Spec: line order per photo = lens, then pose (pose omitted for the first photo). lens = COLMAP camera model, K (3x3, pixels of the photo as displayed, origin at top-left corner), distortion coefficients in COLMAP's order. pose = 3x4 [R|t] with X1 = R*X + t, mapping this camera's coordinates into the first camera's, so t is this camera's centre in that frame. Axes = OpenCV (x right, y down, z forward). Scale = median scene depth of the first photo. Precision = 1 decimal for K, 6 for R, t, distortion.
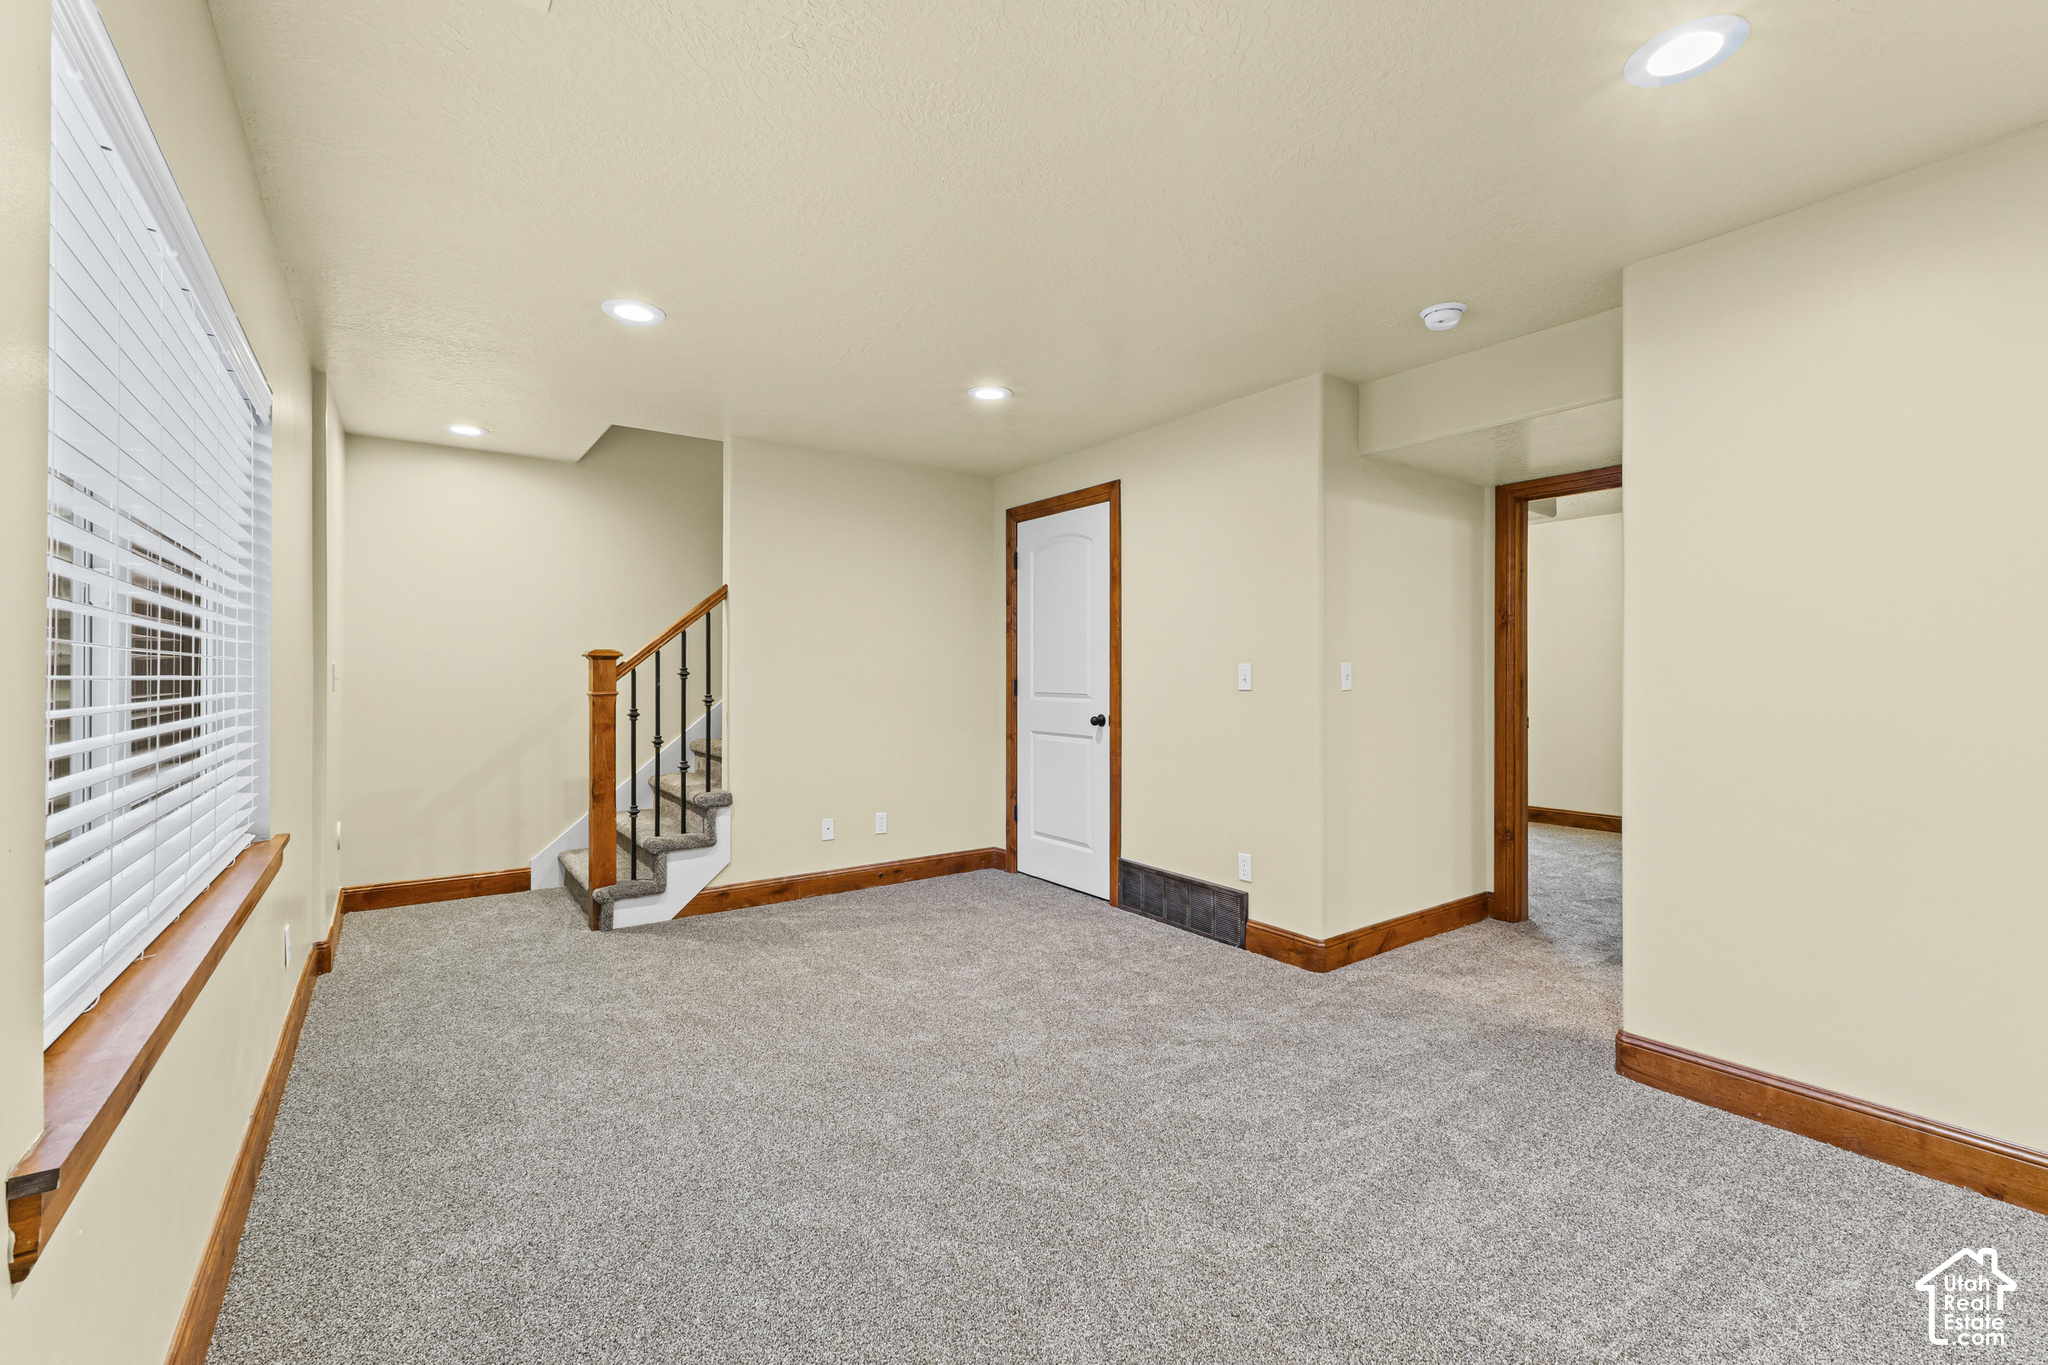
lens RADIAL K [[862.7, 0, 1027.3], [0, 862.7, 670.3], [0, 0, 1]] dist [0.001868, -0.000100]
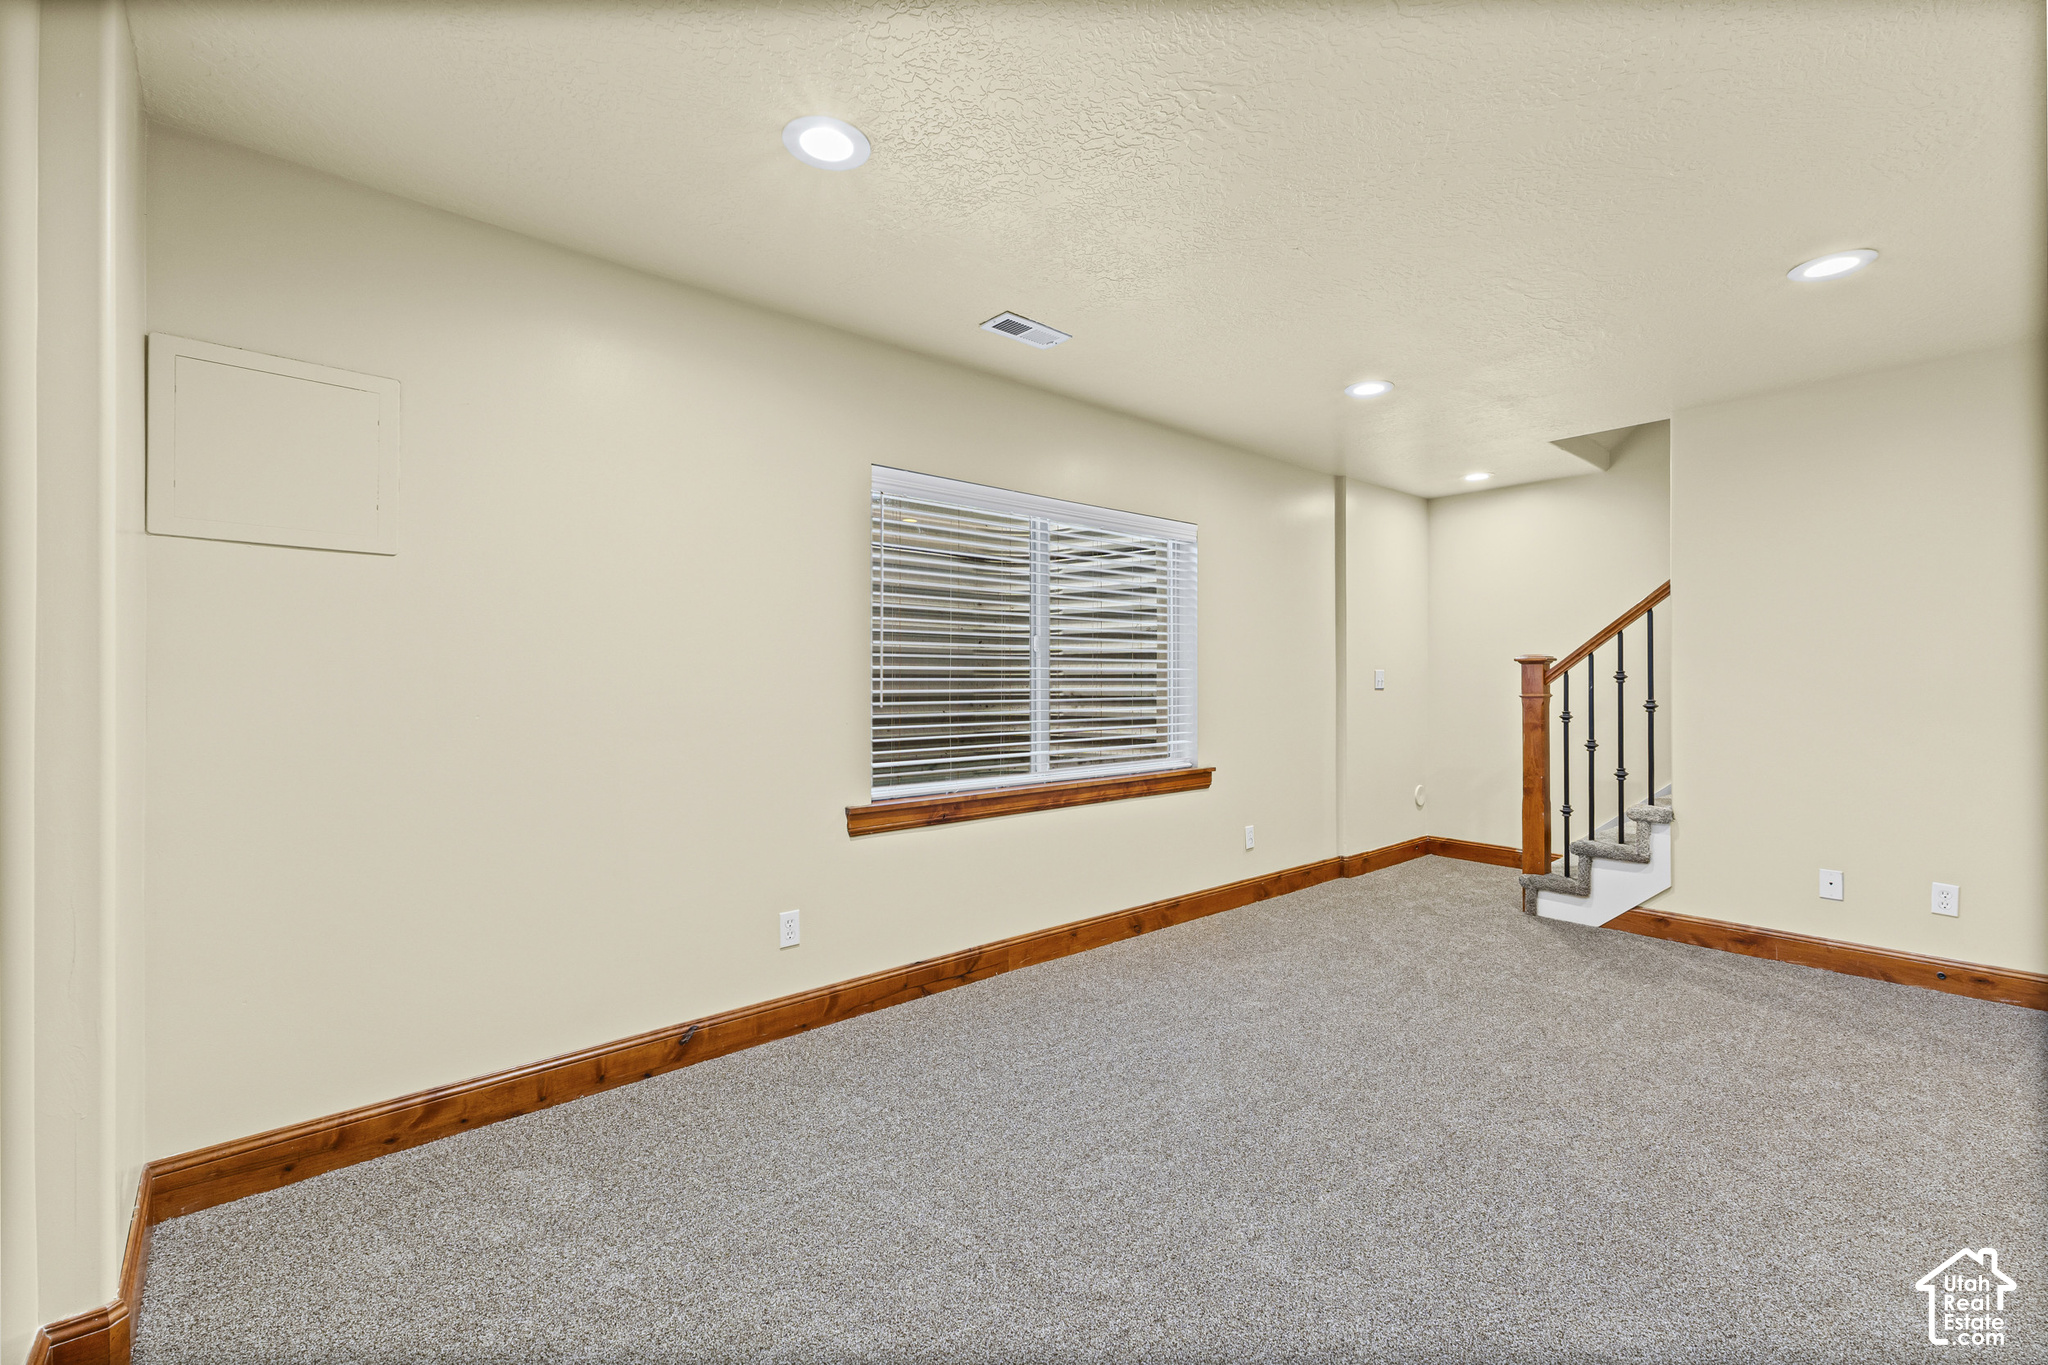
lens RADIAL K [[862.7, 0, 1031.4], [0, 862.7, 684.4], [0, 0, 1]] dist [0.001868, -0.000100]
pose [[0.066540, 0.003405, -0.997778, 0.528509], [0.007761, 0.999962, 0.003930, 0.003970], [0.997754, -0.008005, 0.066511, 0.295634]]
